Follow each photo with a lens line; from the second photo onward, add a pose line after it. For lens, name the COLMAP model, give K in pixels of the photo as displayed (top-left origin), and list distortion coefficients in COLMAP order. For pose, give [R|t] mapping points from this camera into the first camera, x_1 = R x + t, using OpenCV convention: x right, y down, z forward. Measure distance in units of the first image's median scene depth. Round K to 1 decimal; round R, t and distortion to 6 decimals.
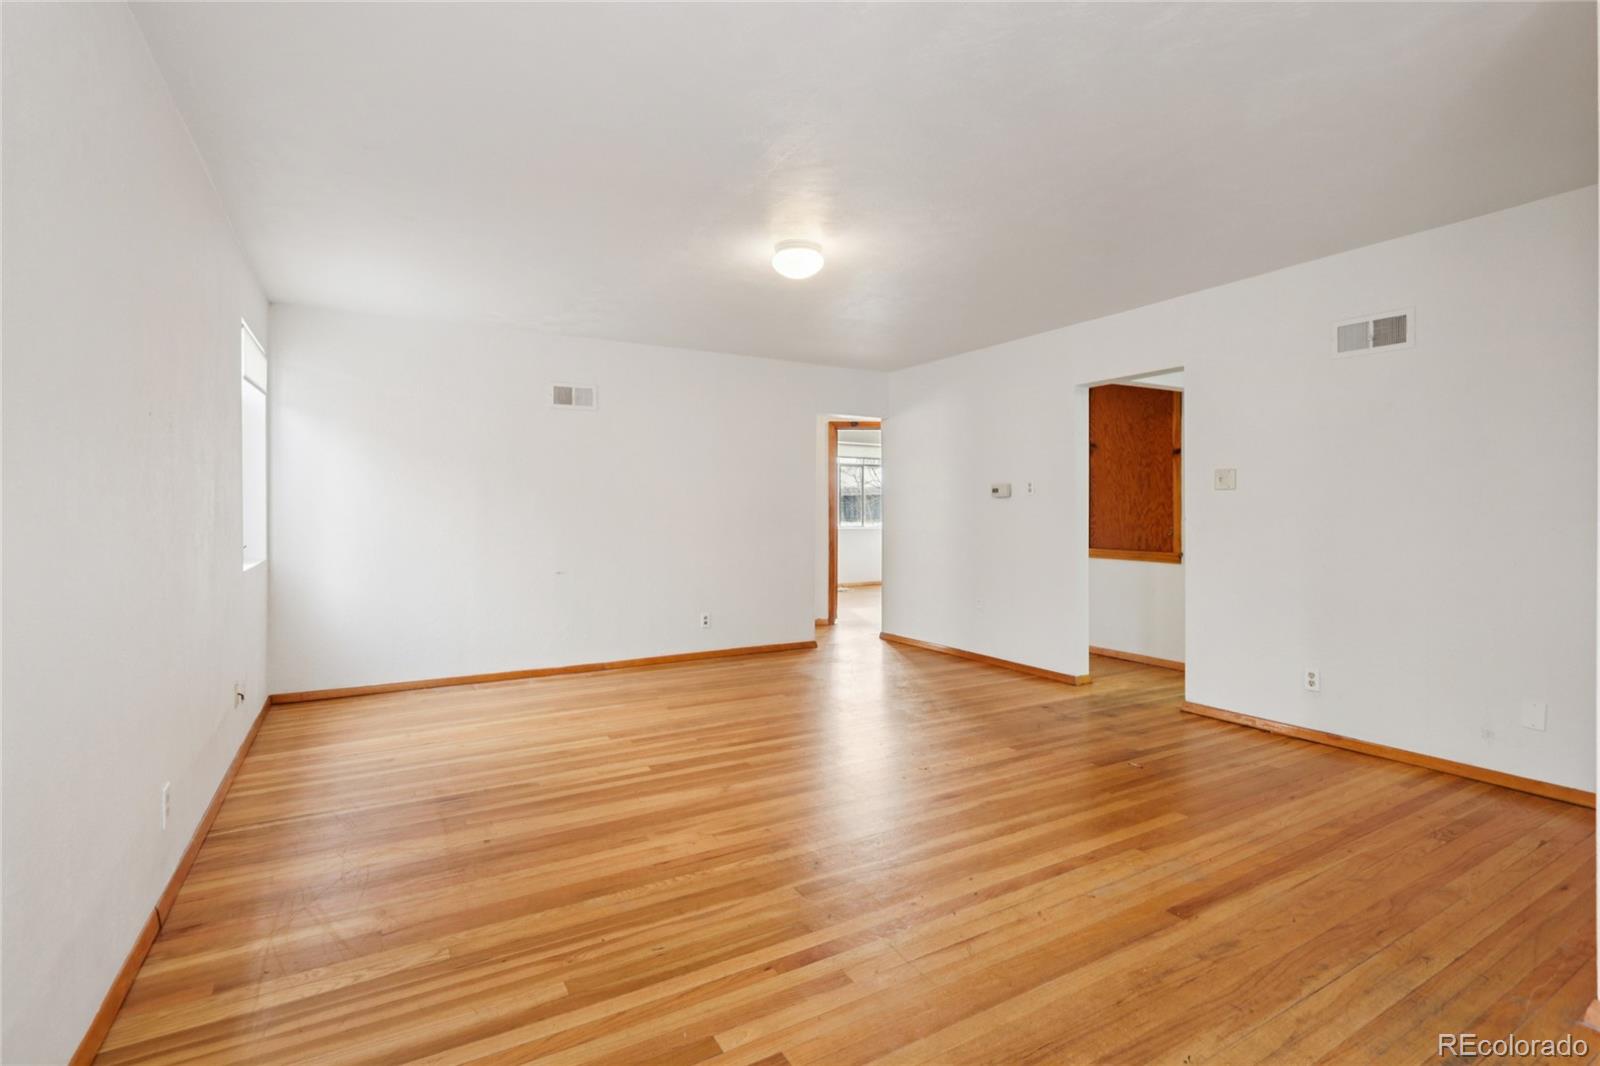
lens RADIAL K [[750.1, 0, 777.4], [0, 750.1, 510.2], [0, 0, 1]] dist [-0.009476, 0.000681]
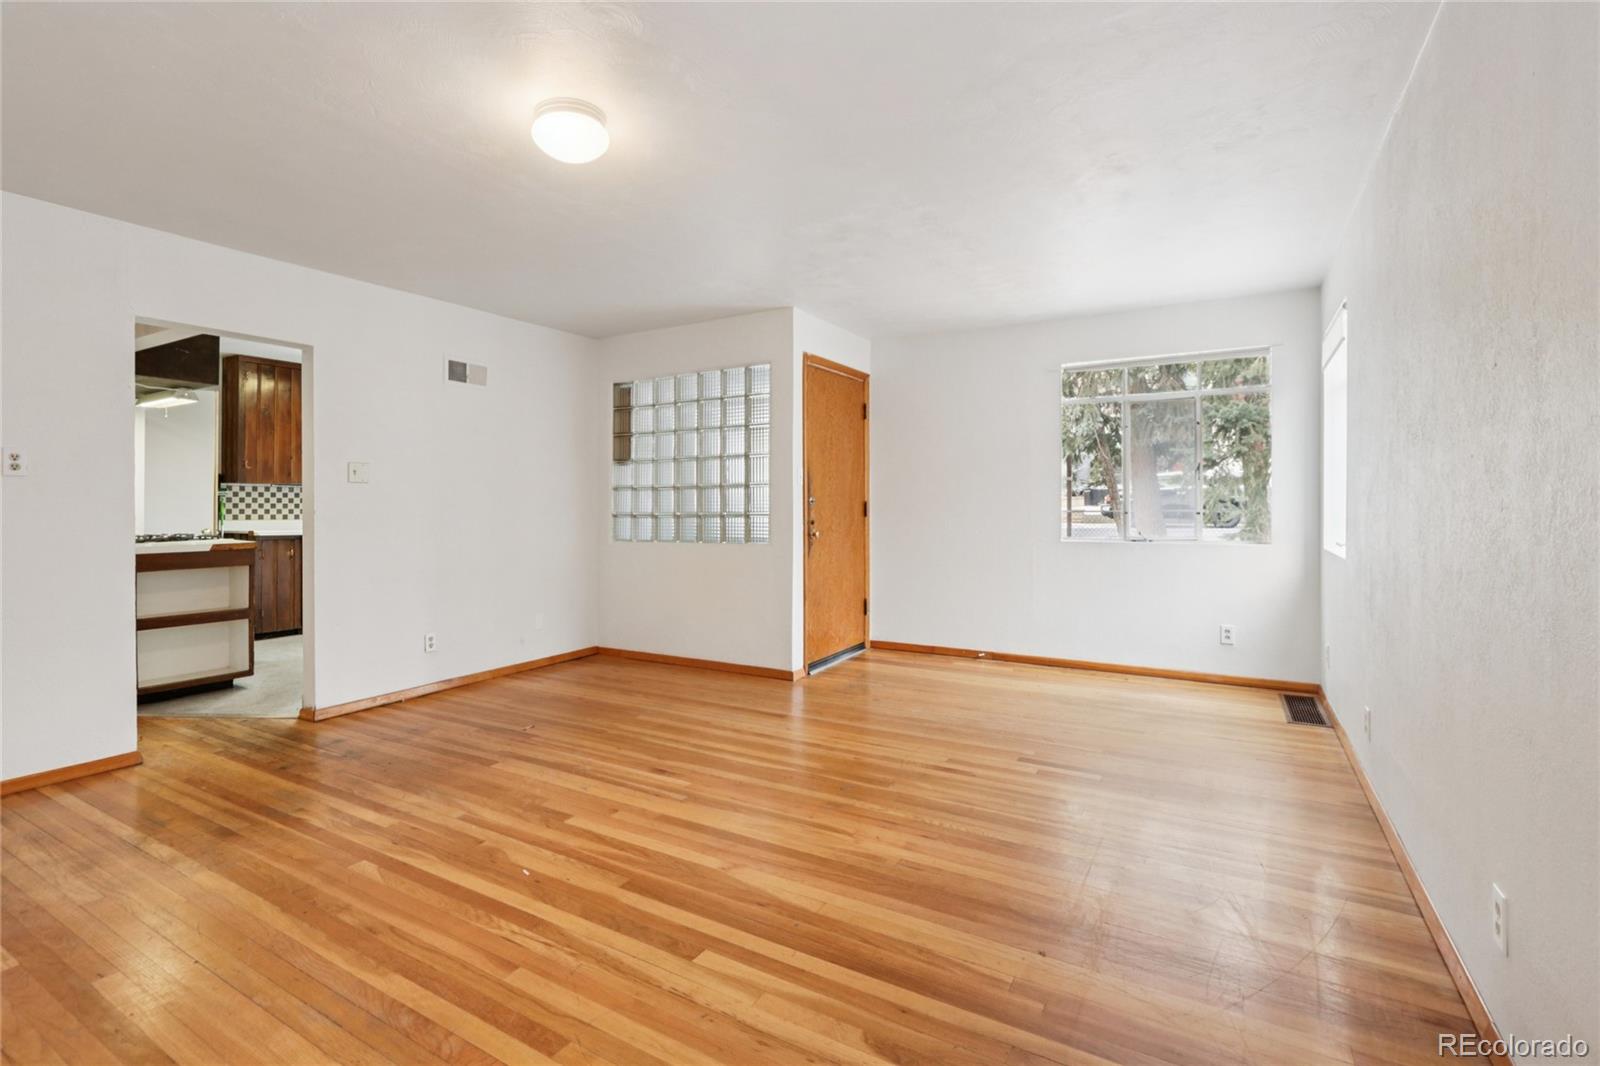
lens RADIAL K [[750.1, 0, 777.4], [0, 750.1, 510.2], [0, 0, 1]] dist [-0.009476, 0.000681]
pose [[-0.500141, -0.004588, 0.865932, -0.737638], [0.003515, 0.999967, 0.007328, 0.003335], [-0.865937, 0.006708, -0.500108, 1.316145]]
